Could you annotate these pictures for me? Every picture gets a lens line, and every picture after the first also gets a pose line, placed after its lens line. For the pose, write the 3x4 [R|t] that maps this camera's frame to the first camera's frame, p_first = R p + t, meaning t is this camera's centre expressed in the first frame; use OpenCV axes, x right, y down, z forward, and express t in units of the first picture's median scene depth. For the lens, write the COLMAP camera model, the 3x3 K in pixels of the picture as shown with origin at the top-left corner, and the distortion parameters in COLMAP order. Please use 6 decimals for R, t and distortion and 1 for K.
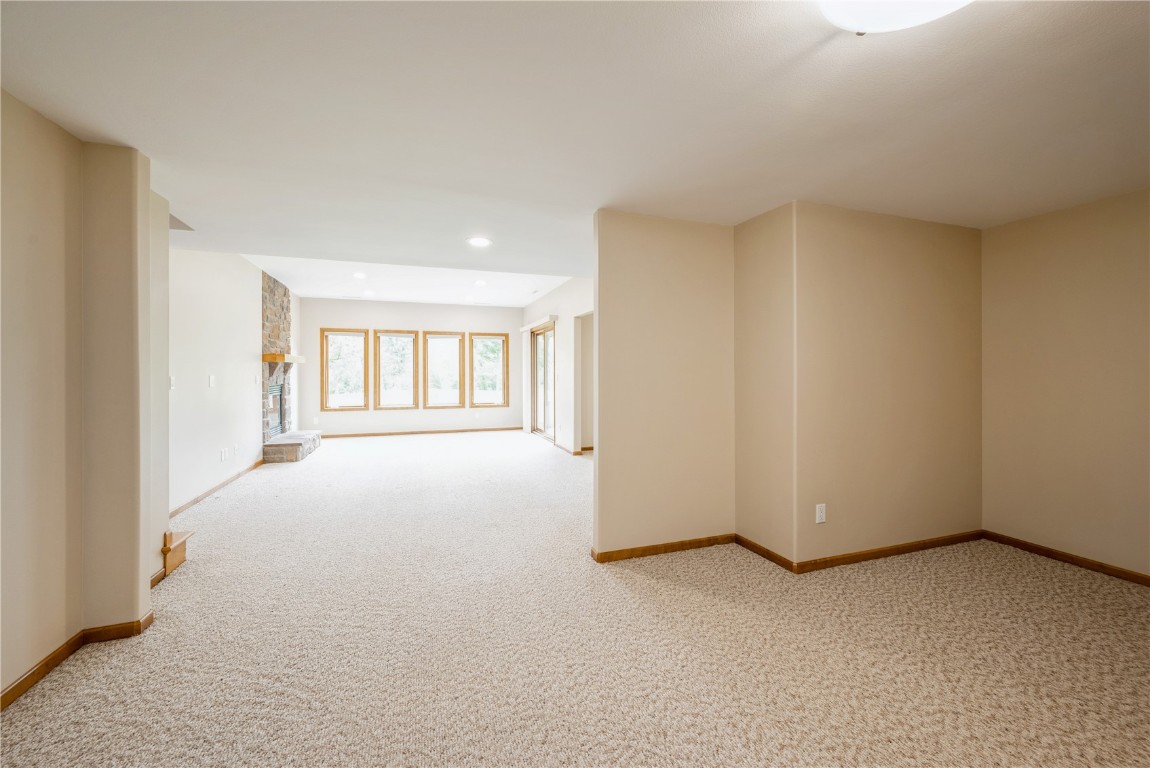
lens RADIAL K [[459.9, 0, 576.7], [0, 459.9, 378.5], [0, 0, 1]] dist [0.000374, -0.000024]
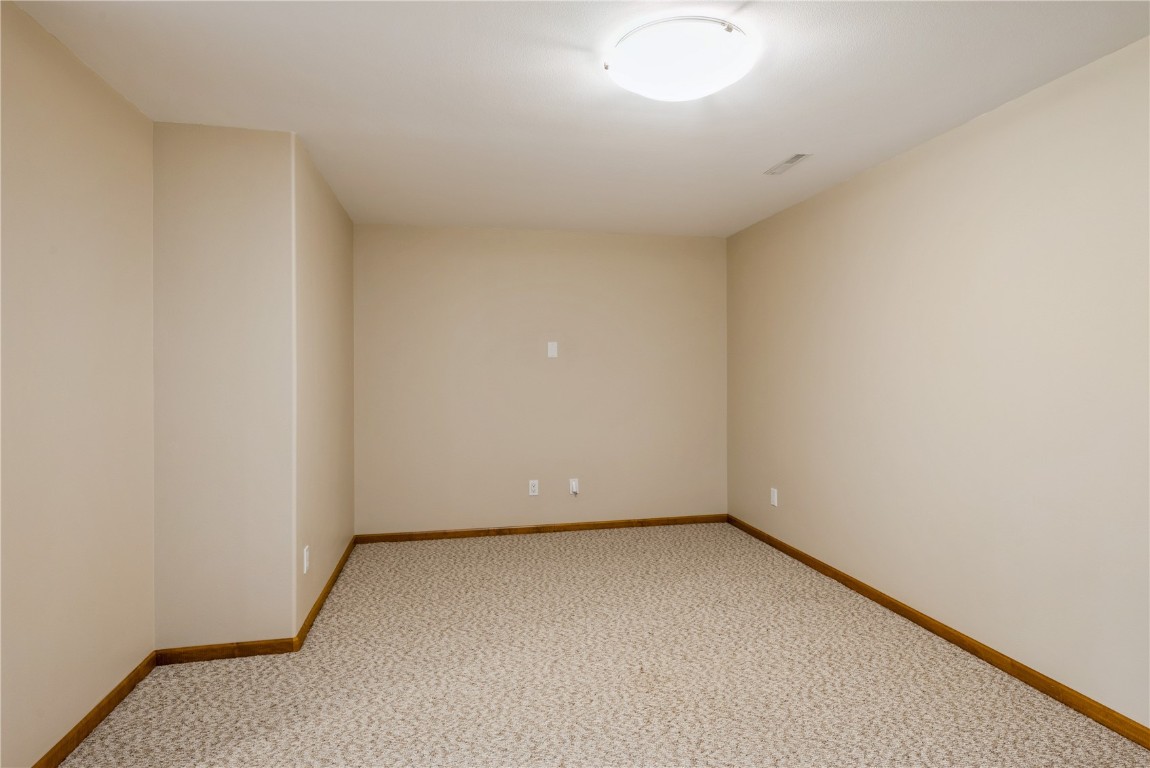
lens RADIAL K [[640.2, 0, 577.4], [0, 640.2, 382.8], [0, 0, 1]] dist [-0.001209, -0.000321]
pose [[0.127224, -0.018216, 0.991707, -0.496213], [0.022043, 0.999636, 0.015534, -0.002939], [-0.991629, 0.019884, 0.127579, 0.467292]]
